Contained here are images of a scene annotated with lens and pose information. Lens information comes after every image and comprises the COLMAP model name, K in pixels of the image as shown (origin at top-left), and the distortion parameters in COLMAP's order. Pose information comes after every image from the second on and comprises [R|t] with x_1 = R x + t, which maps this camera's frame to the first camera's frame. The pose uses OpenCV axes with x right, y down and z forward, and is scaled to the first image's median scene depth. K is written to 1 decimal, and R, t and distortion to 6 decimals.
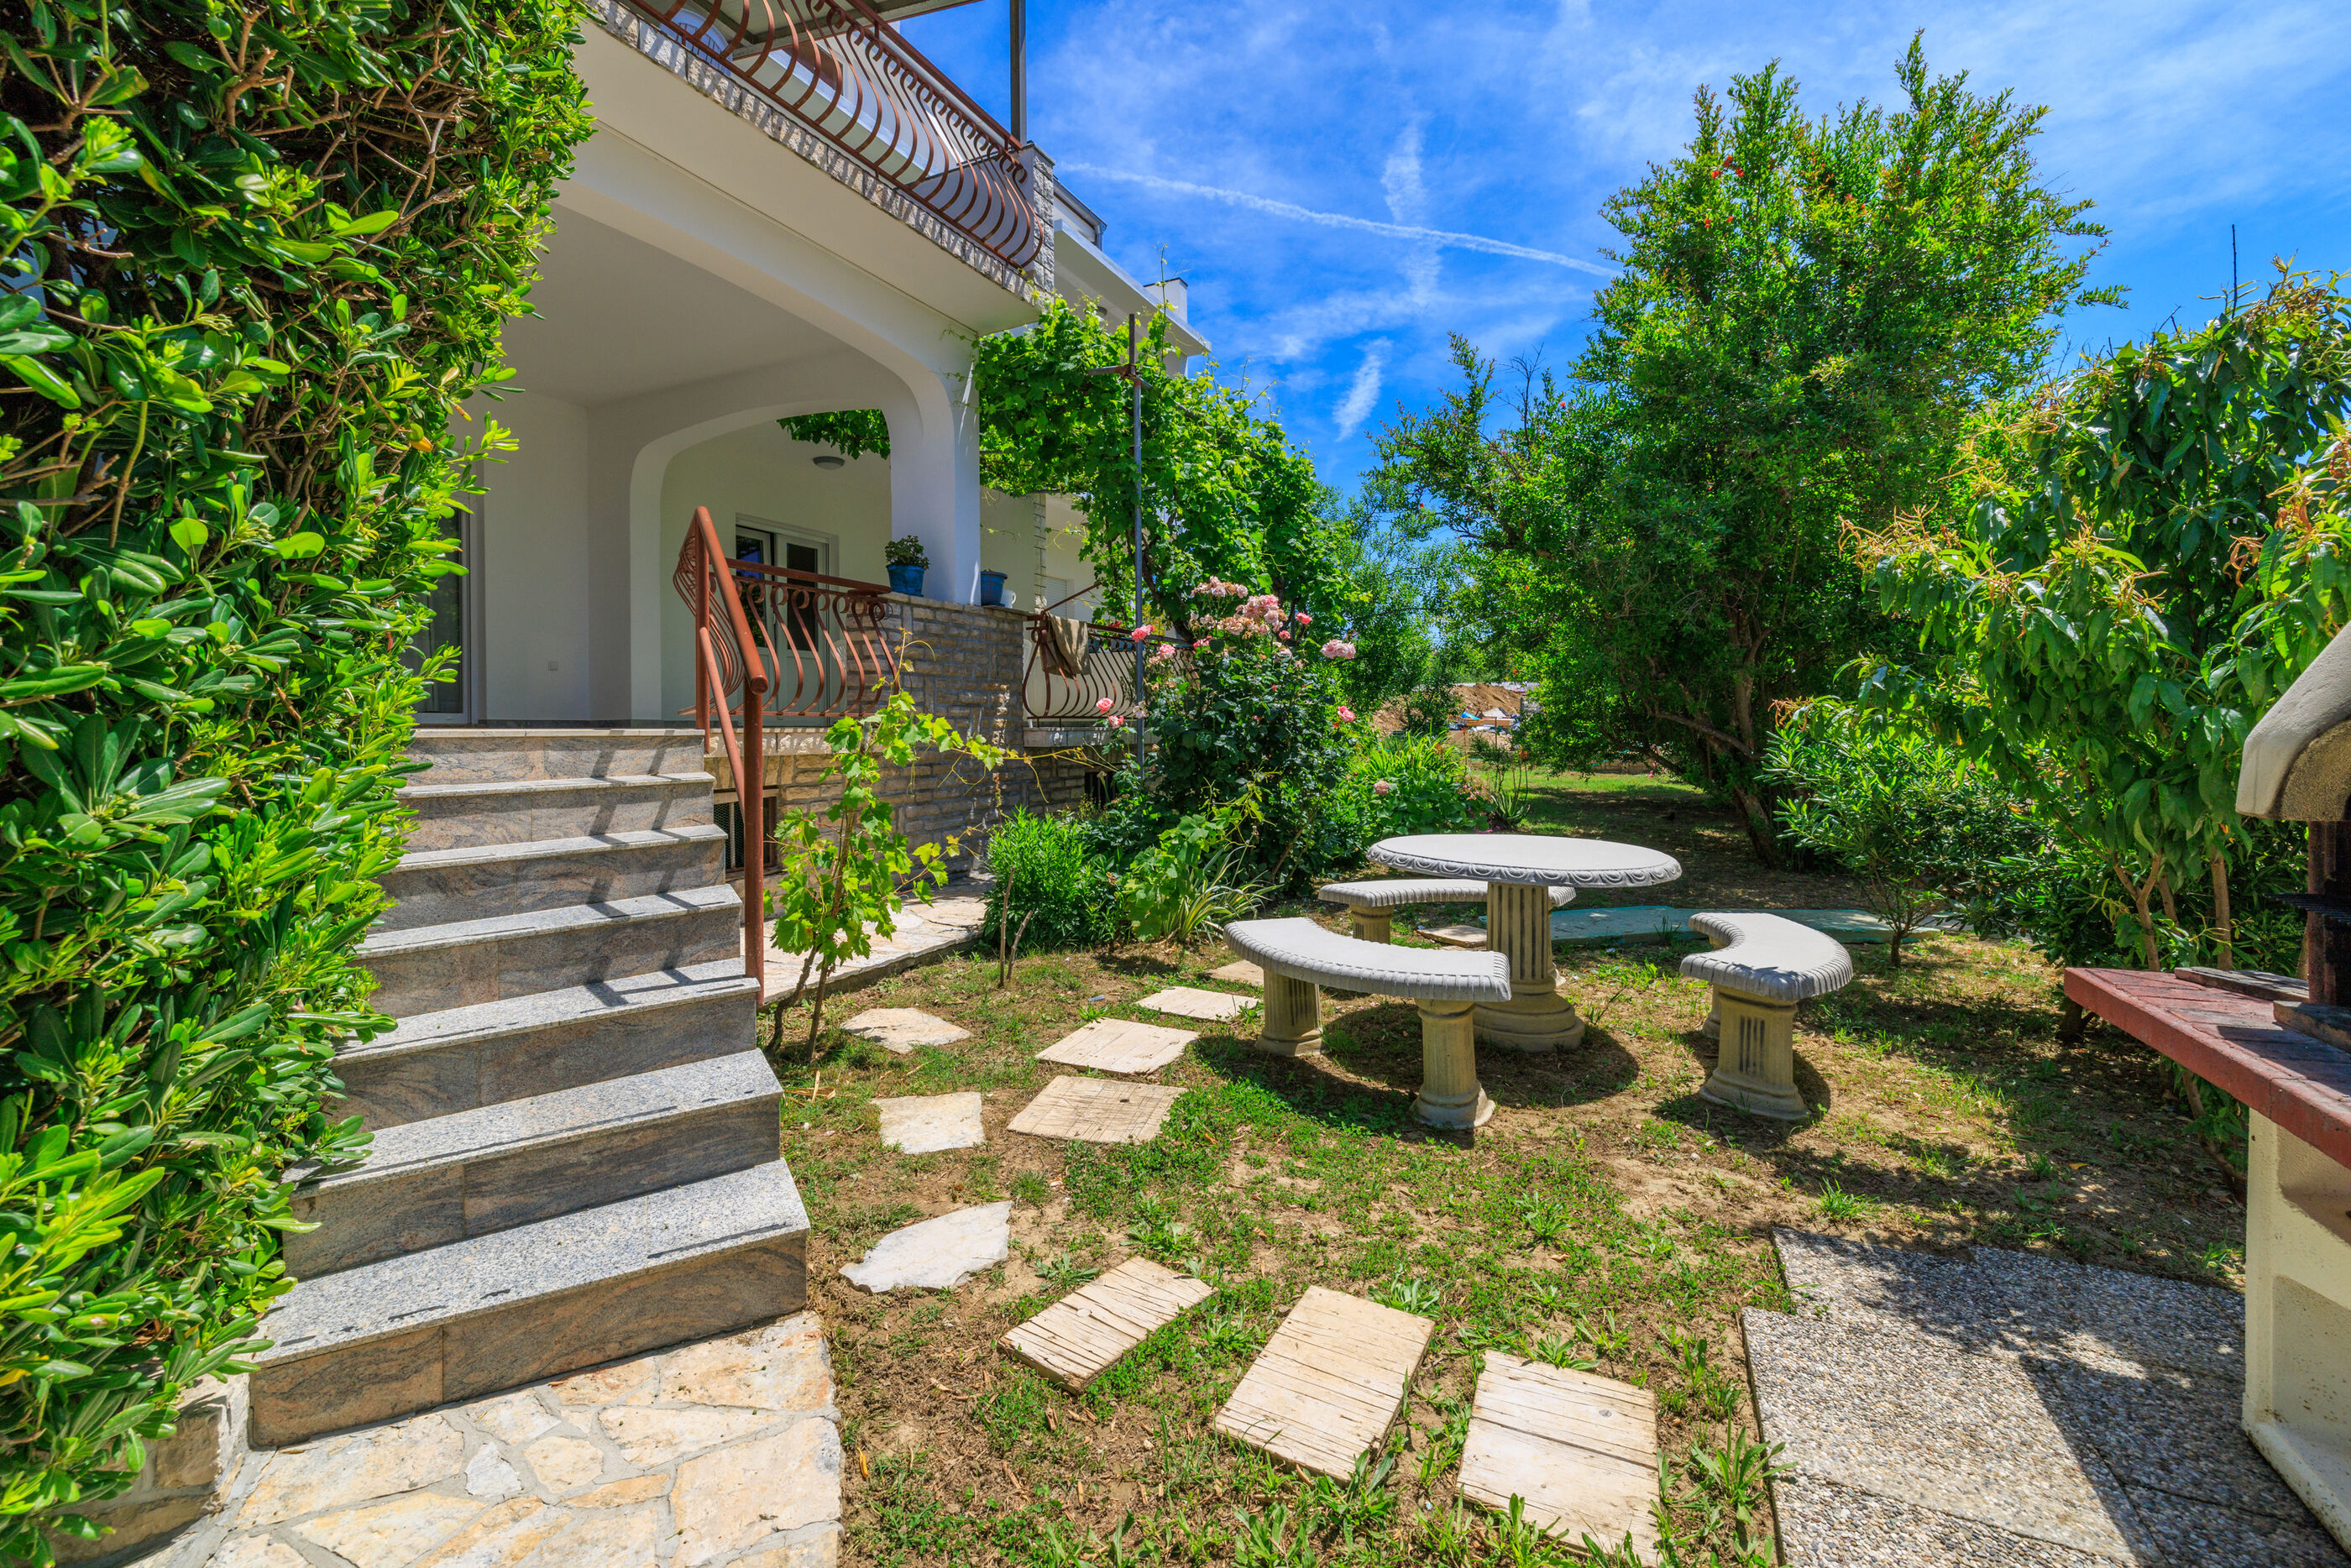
lens RADIAL K [[1004.2, 0, 1173.1], [0, 1004.2, 756.5], [0, 0, 1]] dist [0.002632, 0.000145]
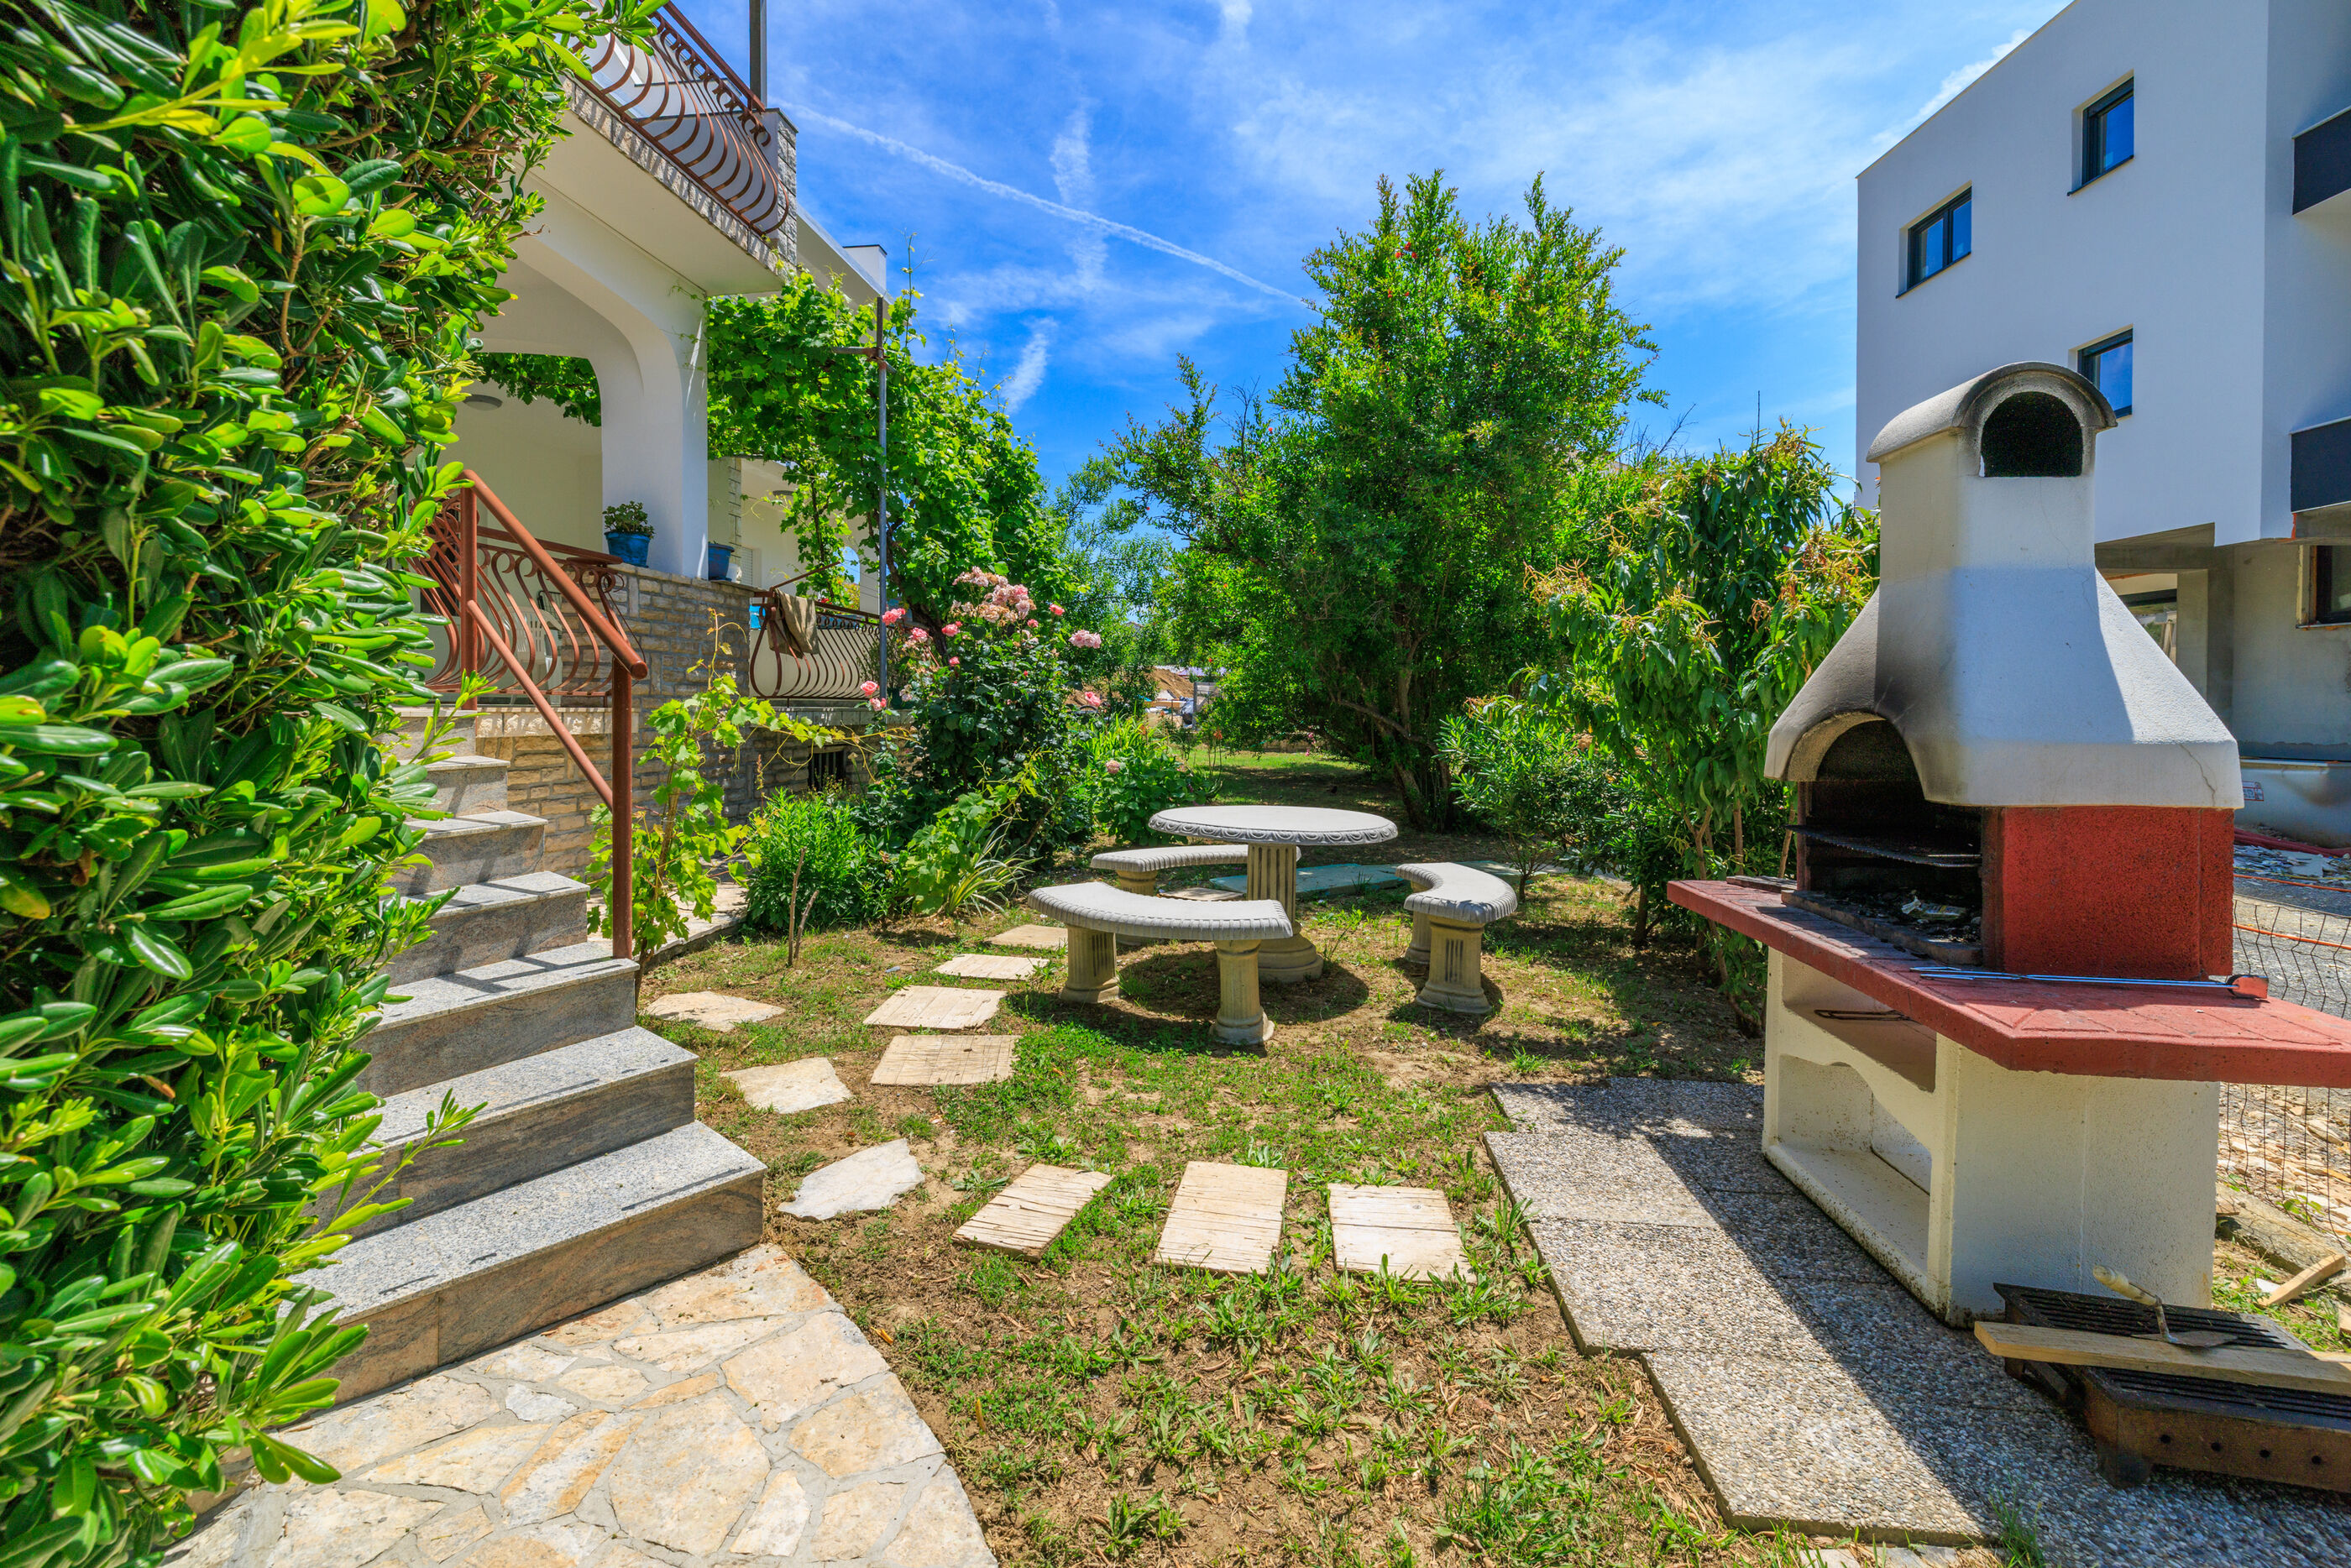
lens RADIAL K [[1004.2, 0, 1173.1], [0, 1004.2, 756.5], [0, 0, 1]] dist [0.002632, 0.000145]
pose [[0.947594, -0.004811, 0.319442, -0.159615], [-0.001695, 0.999797, 0.020086, -0.003871], [-0.319473, -0.019575, 0.947393, -0.100699]]
